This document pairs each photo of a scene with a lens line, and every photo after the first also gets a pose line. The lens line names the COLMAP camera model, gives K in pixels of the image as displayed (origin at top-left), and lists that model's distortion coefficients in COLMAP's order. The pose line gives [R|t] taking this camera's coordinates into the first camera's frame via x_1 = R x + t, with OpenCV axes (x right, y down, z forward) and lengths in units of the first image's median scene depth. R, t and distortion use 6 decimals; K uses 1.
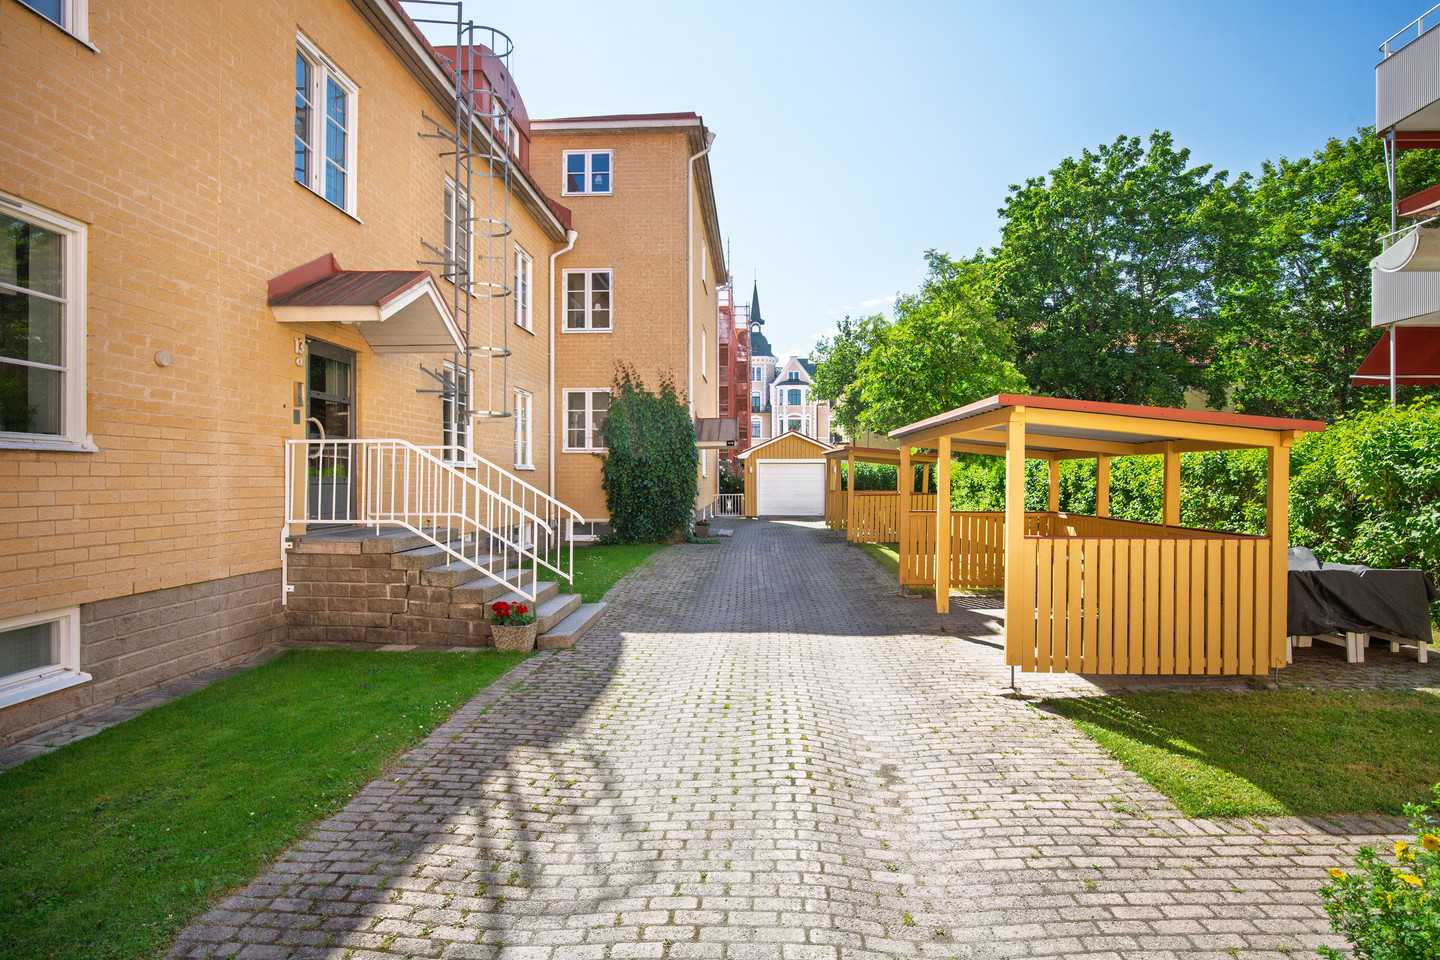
lens RADIAL K [[865.8, 0, 710.0], [0, 865.8, 413.6], [0, 0, 1]] dist [0.002033, 0.002074]
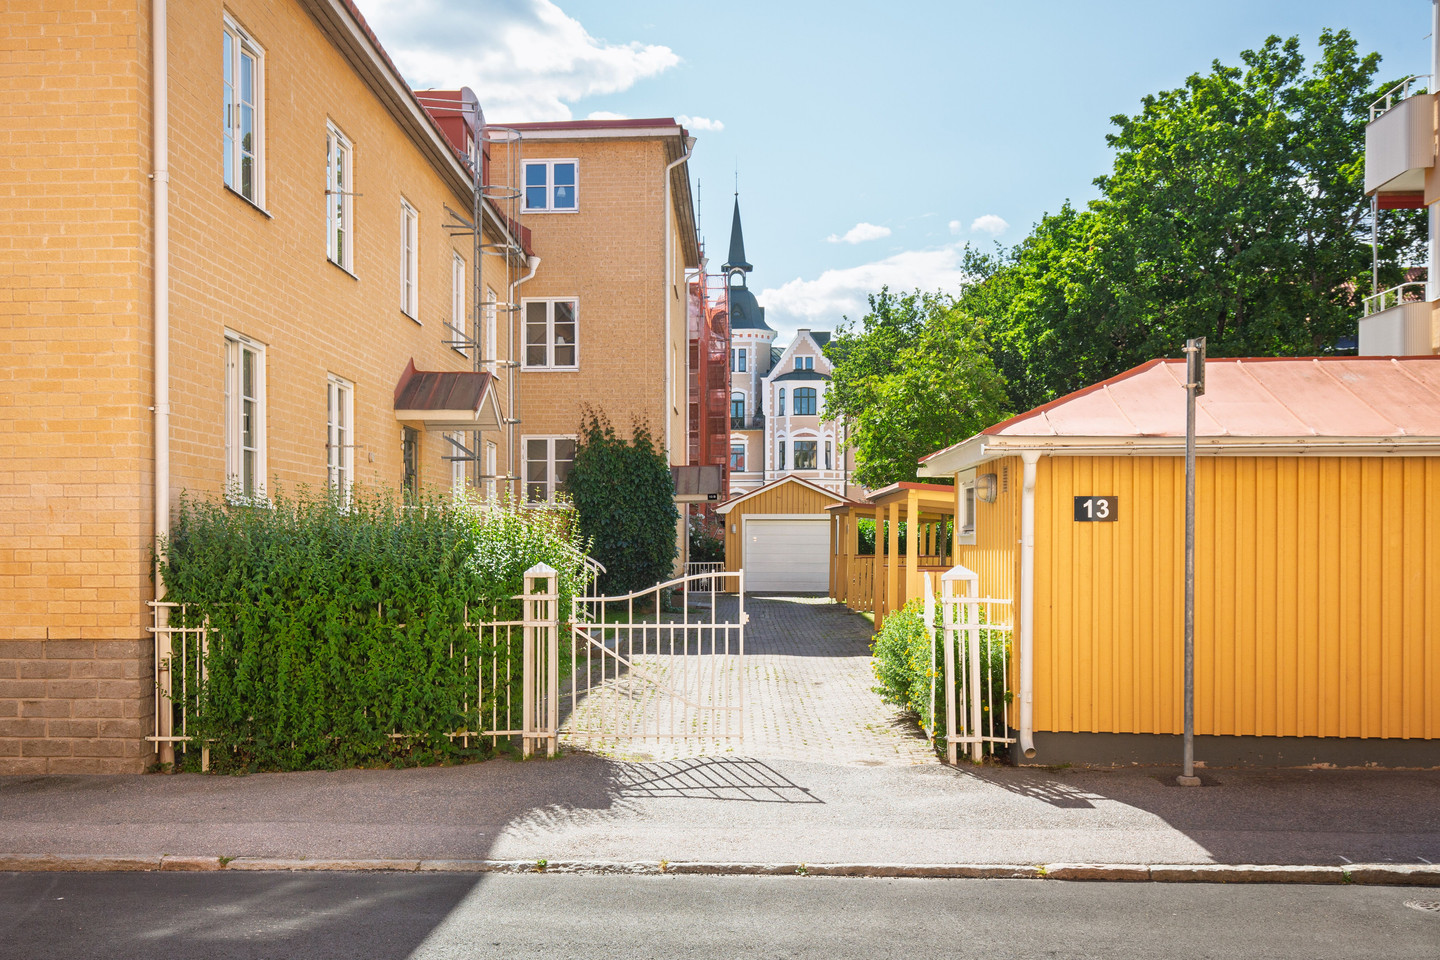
lens RADIAL K [[1281.0, 0, 719.8], [0, 1281.0, 467.8], [0, 0, 1]] dist [0.019108, 0.009538]
pose [[0.999281, 0.000734, 0.037915, -0.019611], [-0.001396, 0.999847, 0.017424, -0.019004], [-0.037896, -0.017464, 0.999129, -0.291758]]
